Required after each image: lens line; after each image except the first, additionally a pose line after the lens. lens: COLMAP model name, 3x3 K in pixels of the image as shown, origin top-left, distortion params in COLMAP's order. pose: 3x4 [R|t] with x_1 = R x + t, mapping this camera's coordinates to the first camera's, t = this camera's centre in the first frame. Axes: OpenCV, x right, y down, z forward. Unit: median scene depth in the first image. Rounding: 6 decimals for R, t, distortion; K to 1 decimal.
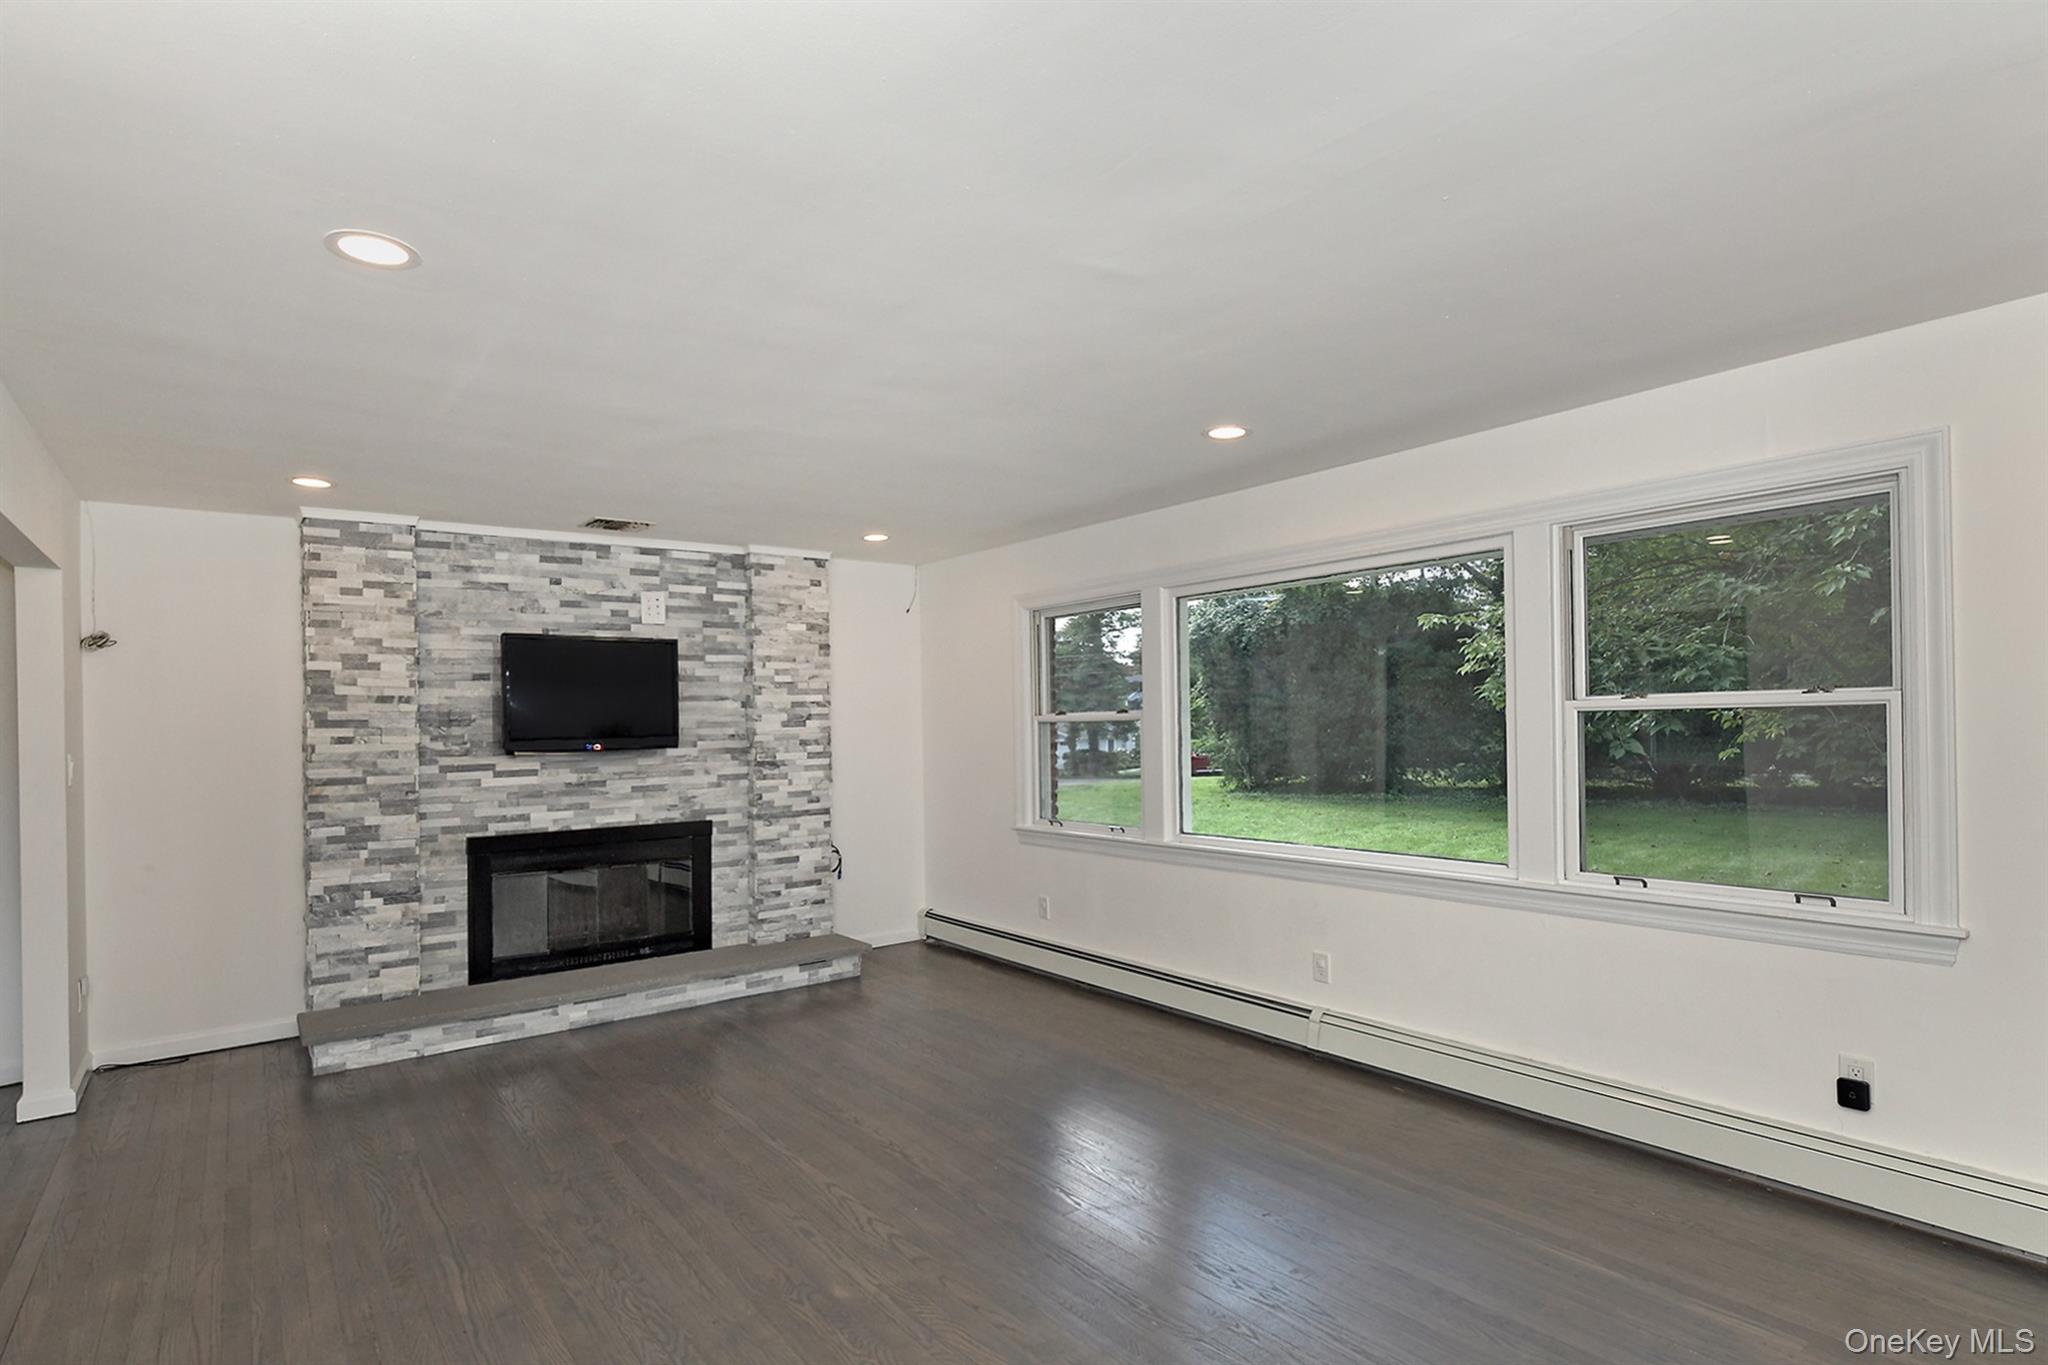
lens RADIAL K [[963.3, 0, 1004.7], [0, 963.3, 633.3], [0, 0, 1]] dist [0.007162, 0.000636]
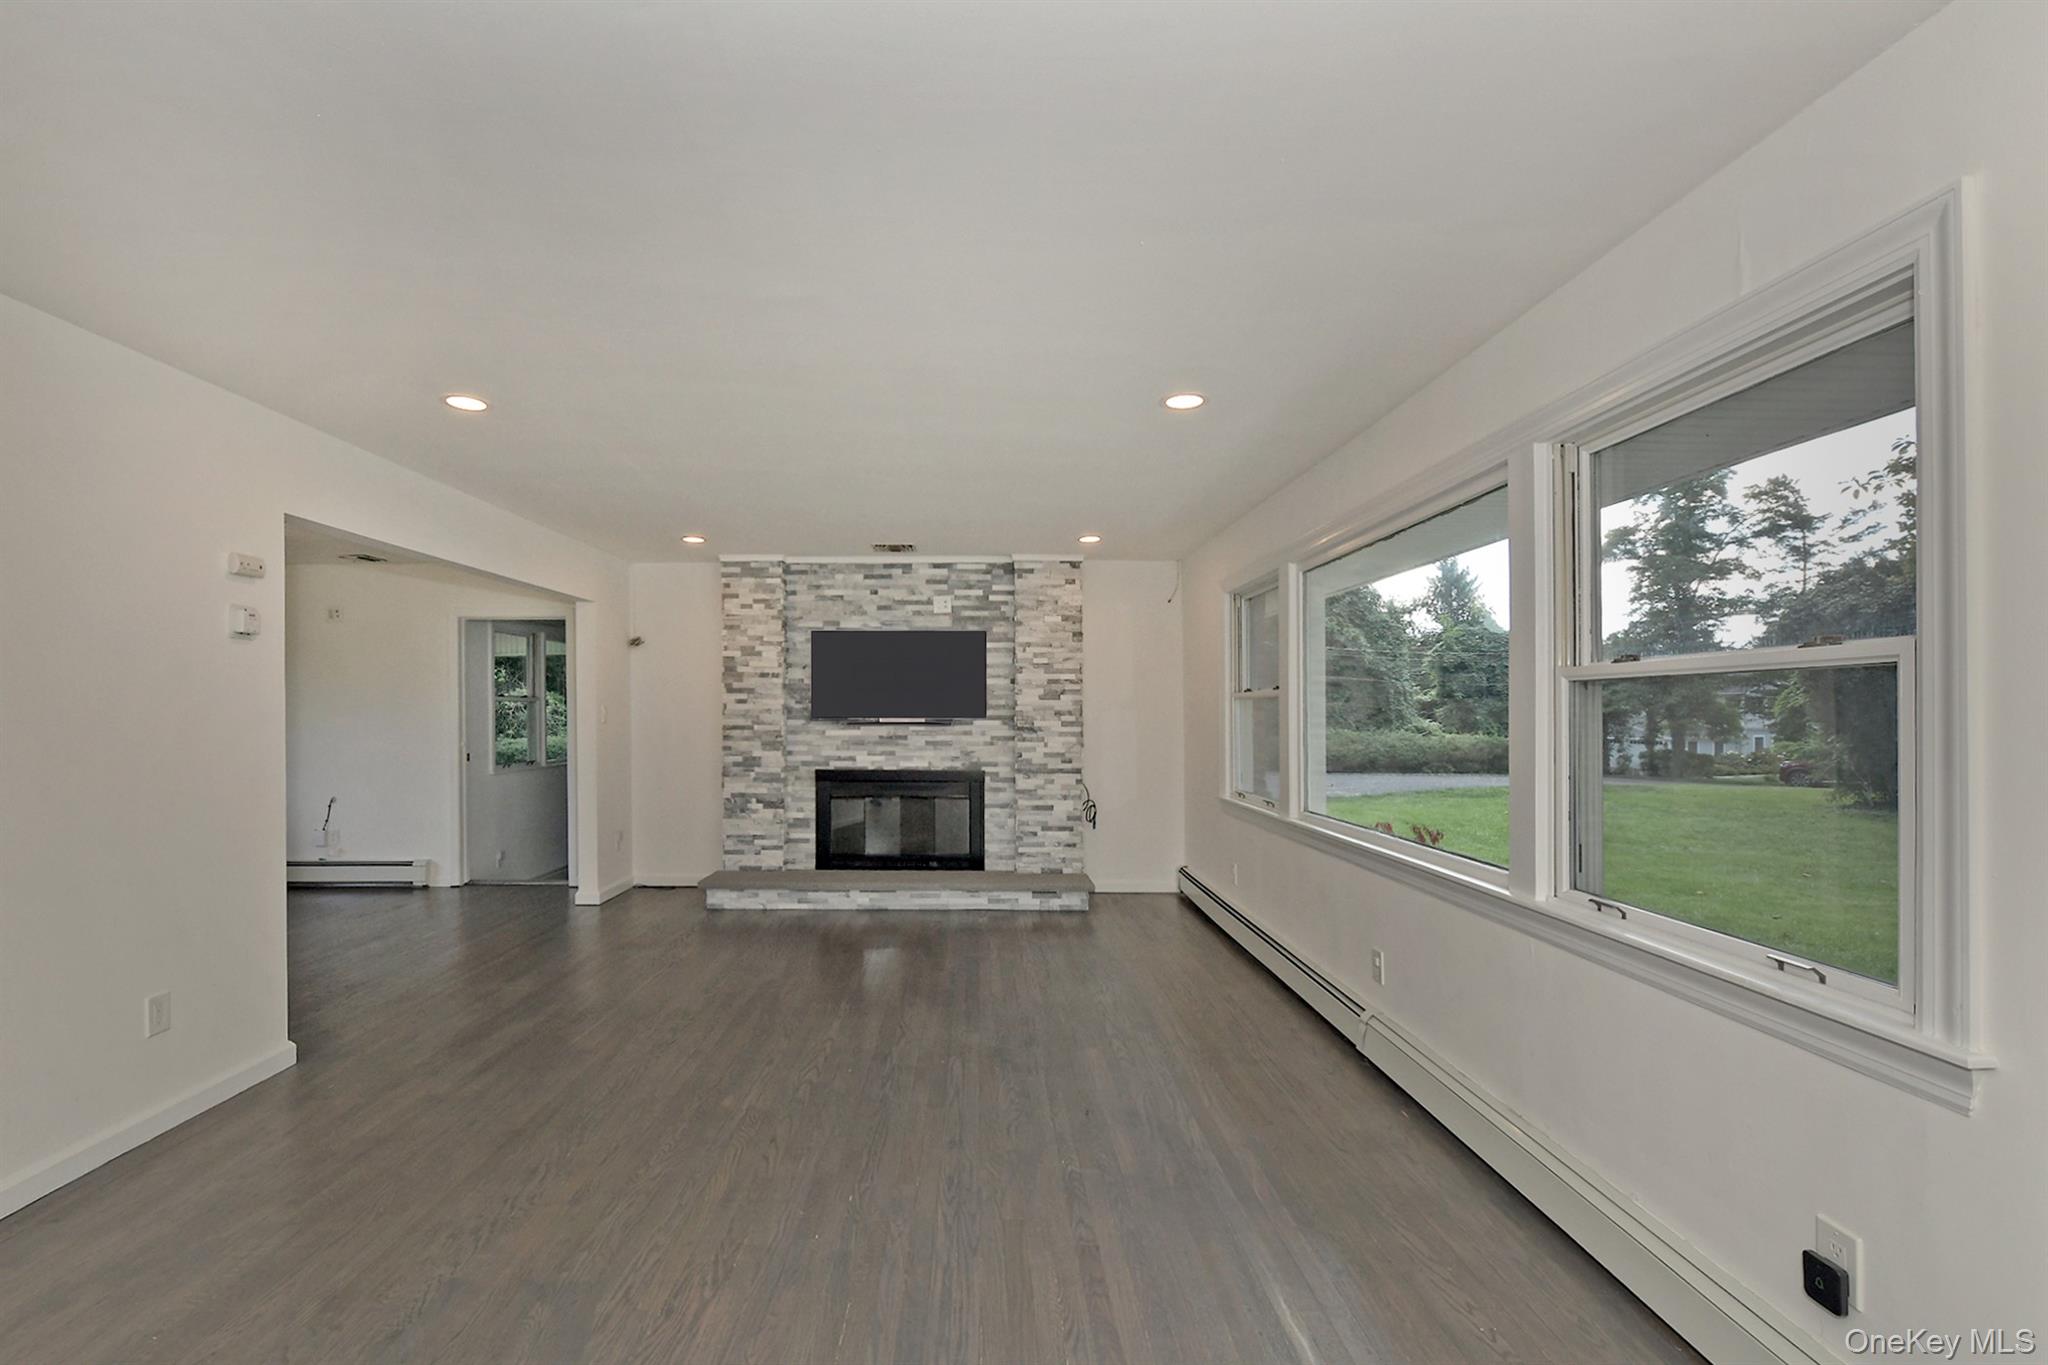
lens RADIAL K [[831.7, 0, 1025.8], [0, 831.7, 645.4], [0, 0, 1]] dist [0.043356, -0.000289]
pose [[0.822408, -0.021289, -0.568500, 0.395260], [0.030542, 0.999511, 0.006754, 0.021487], [0.568078, -0.022918, 0.822656, 0.125861]]
